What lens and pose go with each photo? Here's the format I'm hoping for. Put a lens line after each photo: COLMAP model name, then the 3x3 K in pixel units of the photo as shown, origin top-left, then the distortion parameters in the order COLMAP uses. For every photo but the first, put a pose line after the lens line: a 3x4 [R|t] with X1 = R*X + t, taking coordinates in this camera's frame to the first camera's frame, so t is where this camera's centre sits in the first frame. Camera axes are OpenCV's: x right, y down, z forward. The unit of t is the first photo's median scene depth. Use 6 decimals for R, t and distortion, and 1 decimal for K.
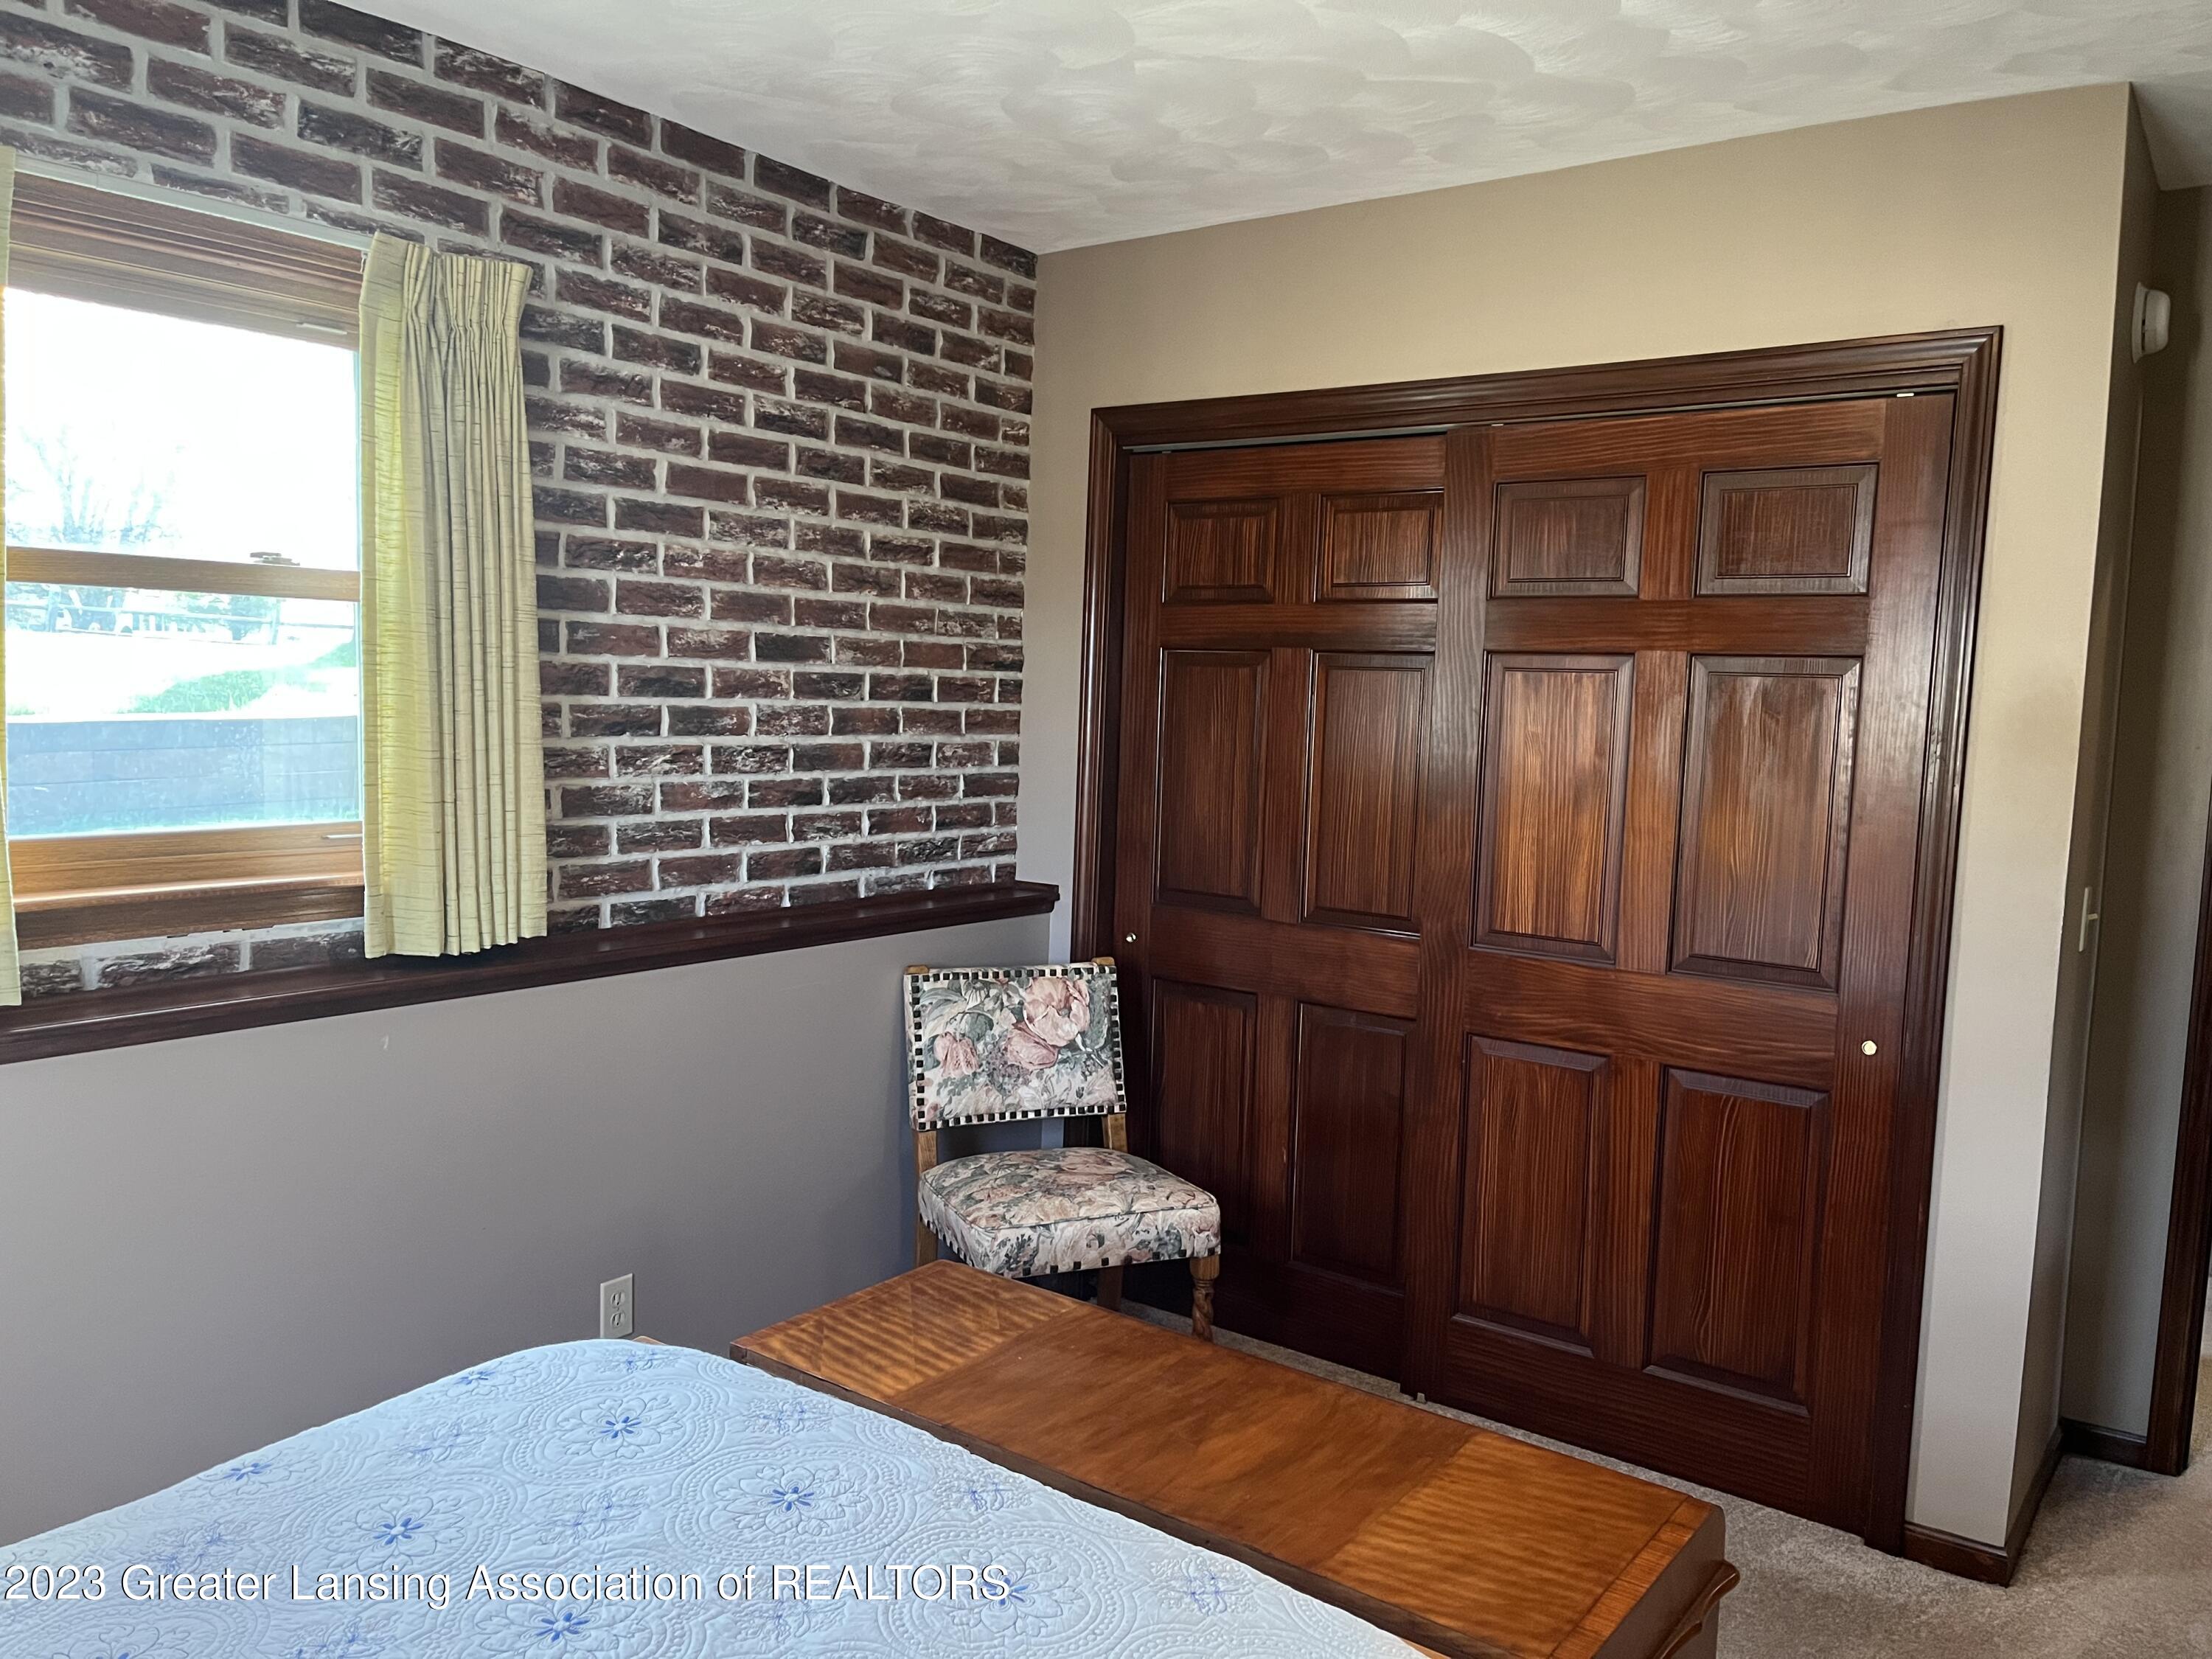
lens RADIAL K [[1691.6, 0, 1091.2], [0, 1691.6, 831.7], [0, 0, 1]] dist [0.035610, 0.000808]
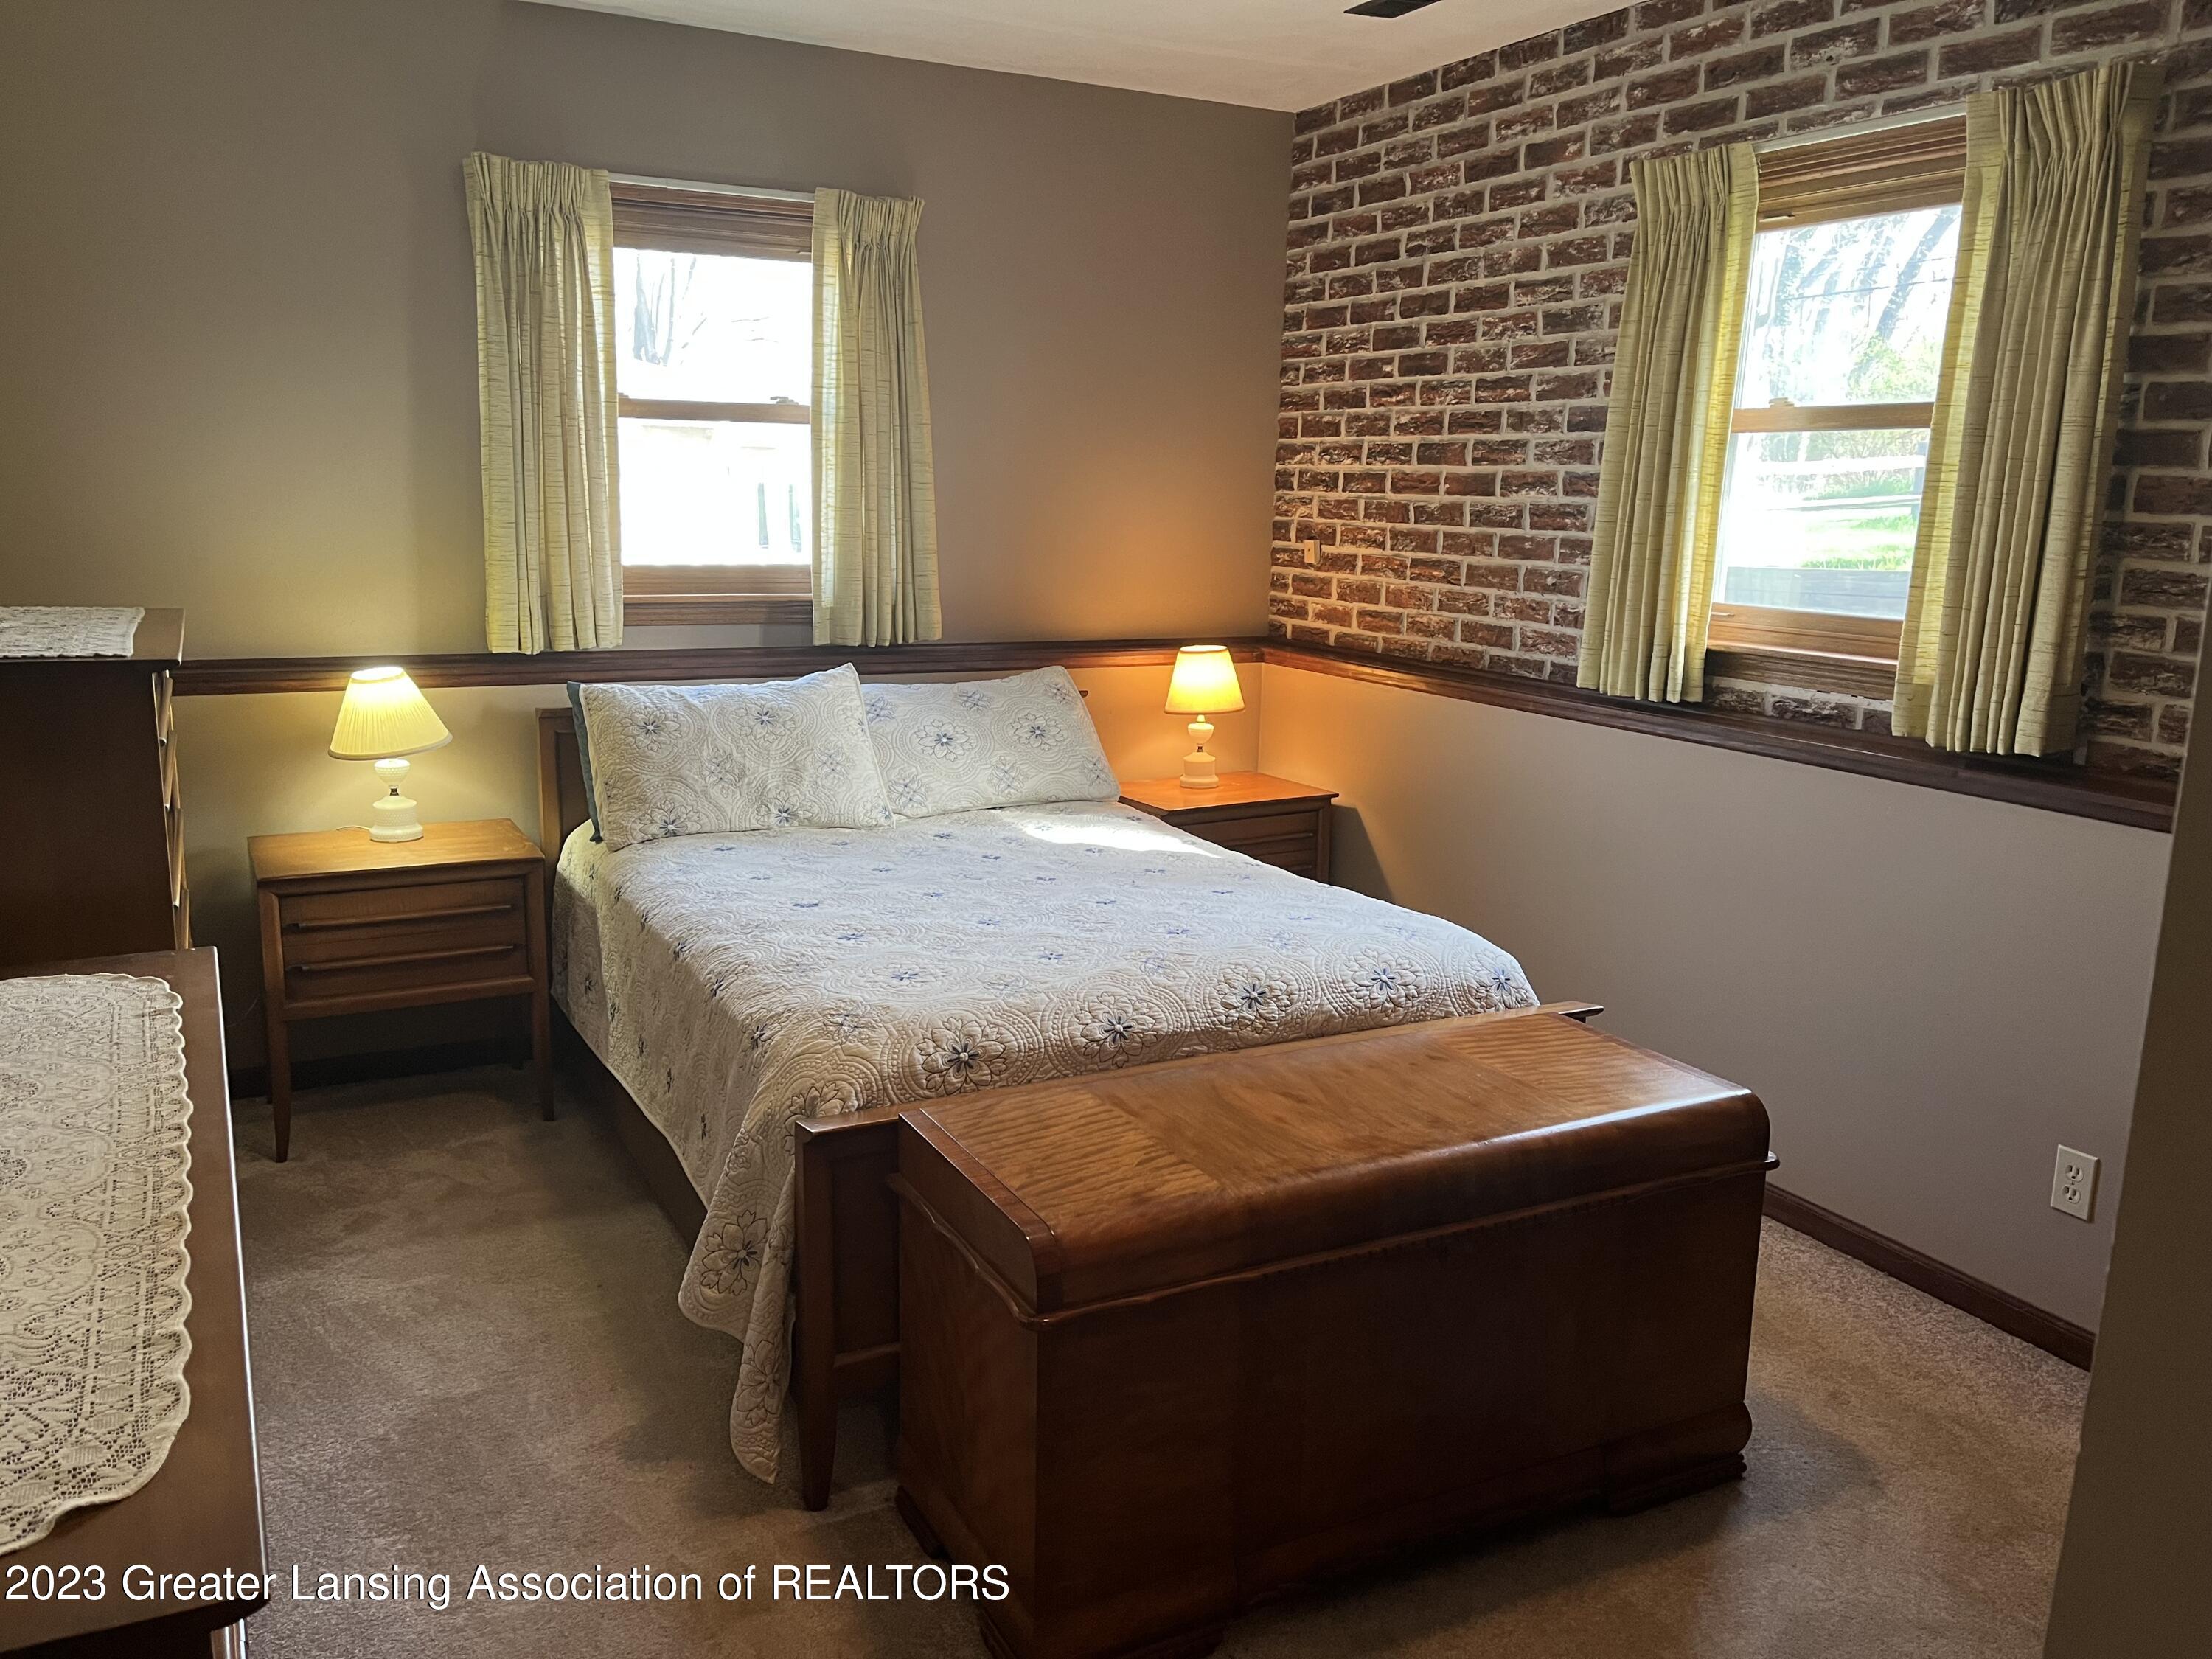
lens RADIAL K [[1691.6, 0, 1091.2], [0, 1691.6, 831.7], [0, 0, 1]] dist [0.035610, 0.000808]
pose [[-0.435719, 0.150483, -0.887414, 0.914018], [-0.110481, 0.969528, 0.218654, -0.060934], [0.893276, 0.193314, -0.405817, 1.032330]]
